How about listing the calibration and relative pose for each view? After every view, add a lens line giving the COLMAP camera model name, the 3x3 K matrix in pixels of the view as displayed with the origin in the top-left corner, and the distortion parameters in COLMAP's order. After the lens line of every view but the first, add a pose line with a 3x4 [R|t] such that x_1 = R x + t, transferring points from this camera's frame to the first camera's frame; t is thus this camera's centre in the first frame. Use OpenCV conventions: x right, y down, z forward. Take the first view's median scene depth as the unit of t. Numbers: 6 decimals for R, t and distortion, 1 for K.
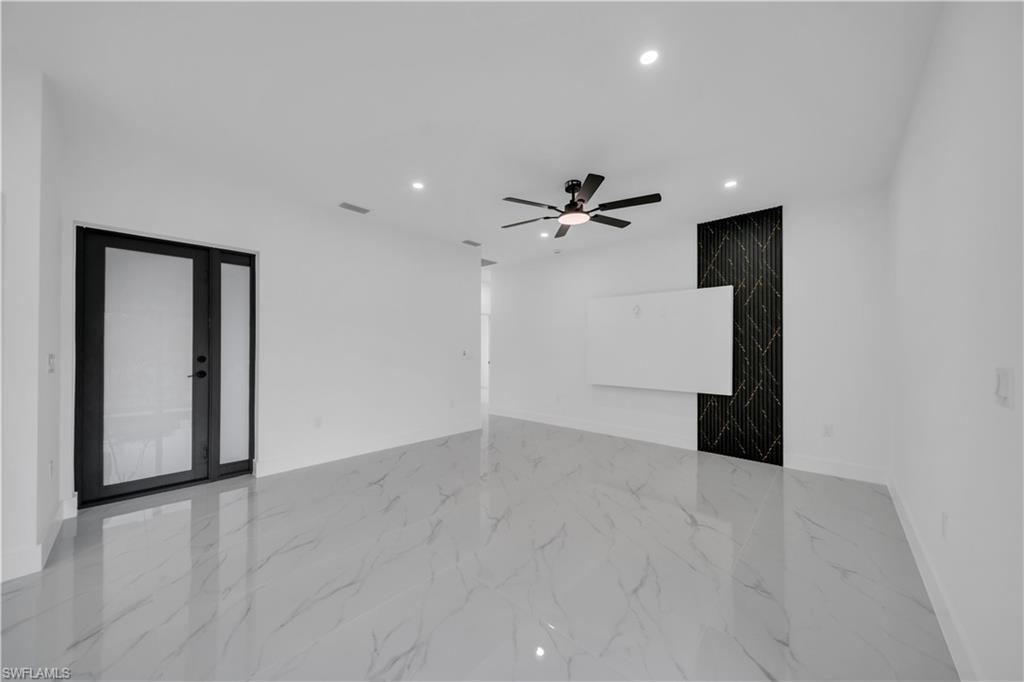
lens RADIAL K [[351.3, 0, 511.3], [0, 351.3, 348.4], [0, 0, 1]] dist [0.000932, -0.000007]
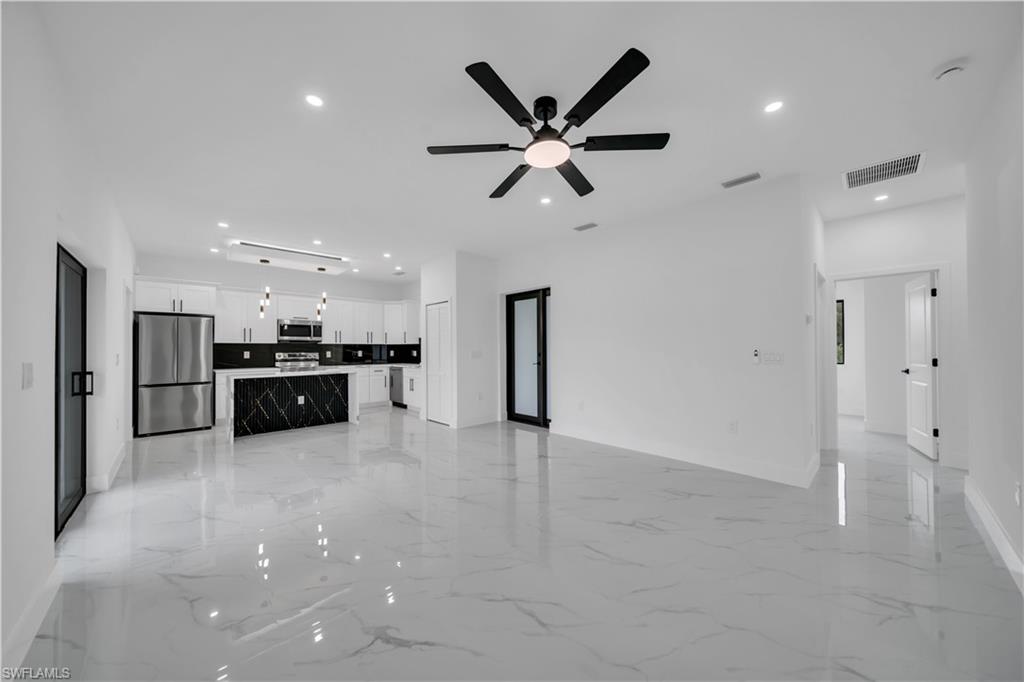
lens RADIAL K [[351.3, 0, 511.3], [0, 351.3, 348.4], [0, 0, 1]] dist [0.000932, -0.000007]
pose [[-0.070321, -0.003859, -0.997517, 0.714223], [0.012143, 0.999915, -0.004724, 0.004960], [0.997451, -0.012445, -0.070268, 0.816240]]
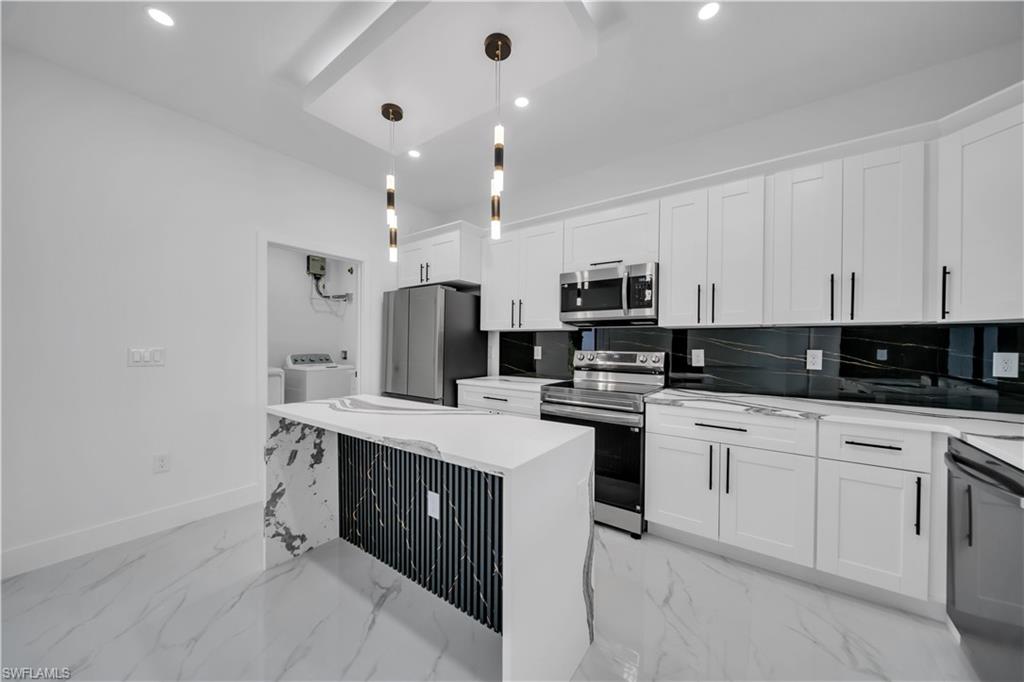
lens RADIAL K [[353.1, 0, 512.2], [0, 353.1, 346.4], [0, 0, 1]] dist [-0.000088, -0.000165]
pose [[-0.993280, -0.007384, -0.115498, -0.702801], [-0.007291, 0.999973, -0.001225, -0.002033], [0.115504, -0.000375, -0.993307, 0.311846]]
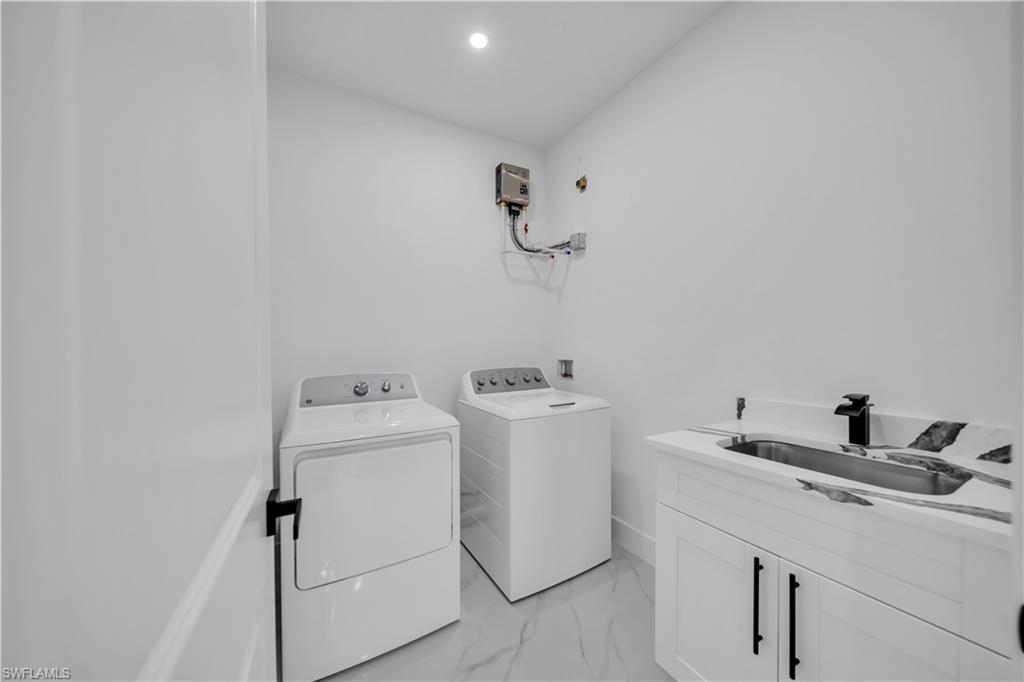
lens RADIAL K [[353.1, 0, 512.2], [0, 353.1, 346.4], [0, 0, 1]] dist [-0.000088, -0.000165]
pose [[-0.952743, 0.004316, 0.303748, -0.301026], [0.004172, 0.999991, -0.001126, -0.006946], [-0.303750, 0.000195, -0.952752, -0.508200]]
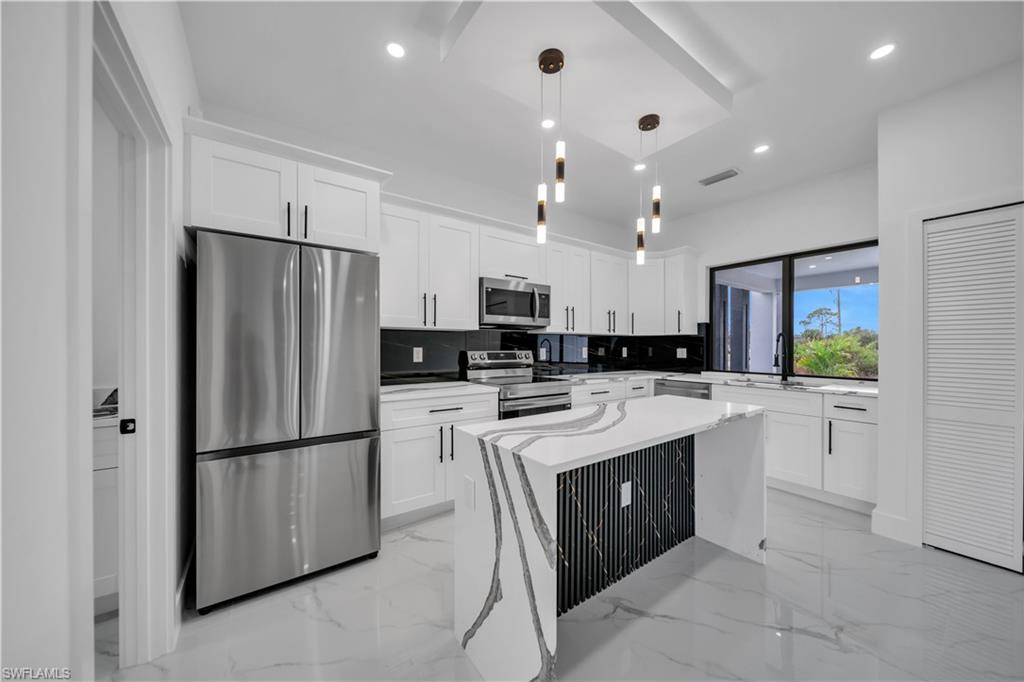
lens RADIAL K [[353.1, 0, 512.2], [0, 353.1, 346.4], [0, 0, 1]] dist [-0.000088, -0.000165]
pose [[-0.208986, 0.001444, -0.977917, -0.151659], [0.004947, 0.999988, 0.000419, -0.005105], [0.977906, -0.004751, -0.208991, -0.193762]]
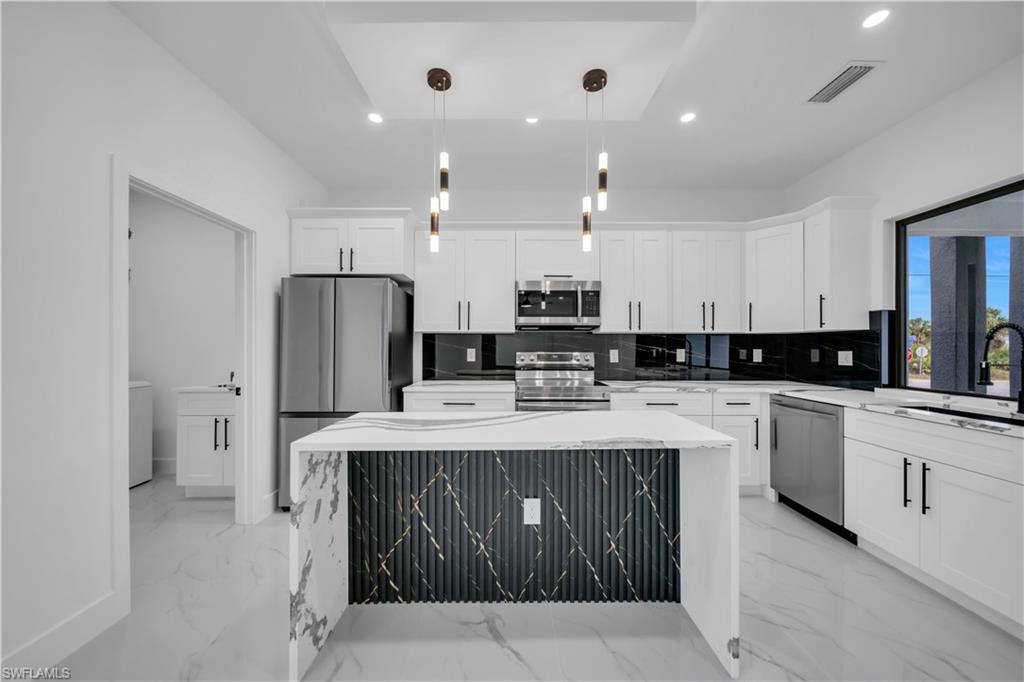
lens RADIAL K [[353.1, 0, 512.2], [0, 353.1, 346.4], [0, 0, 1]] dist [-0.000088, -0.000165]
pose [[-0.735056, -0.001216, -0.678005, -0.342483], [0.003980, 0.999973, -0.006108, -0.003398], [0.677994, -0.007189, -0.735032, 0.163038]]
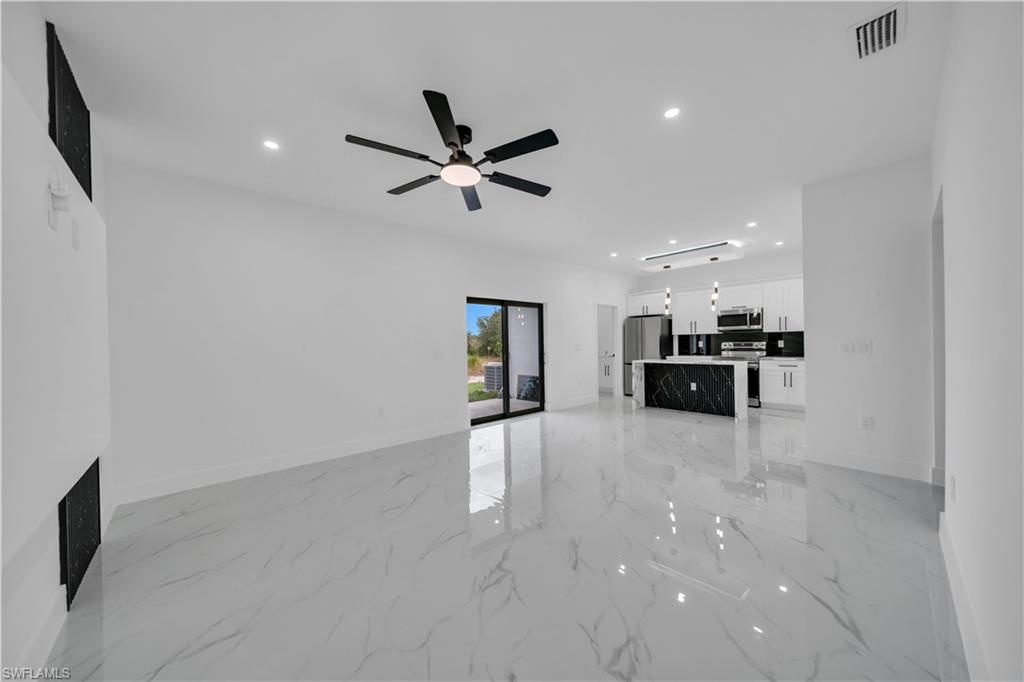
lens RADIAL K [[353.1, 0, 512.2], [0, 353.1, 346.4], [0, 0, 1]] dist [-0.000088, -0.000165]
pose [[-0.996024, 0.015408, 0.087748, 0.000645], [0.015471, 0.999880, 0.000038, 0.008915], [-0.087737, 0.001396, -0.996143, 1.480304]]
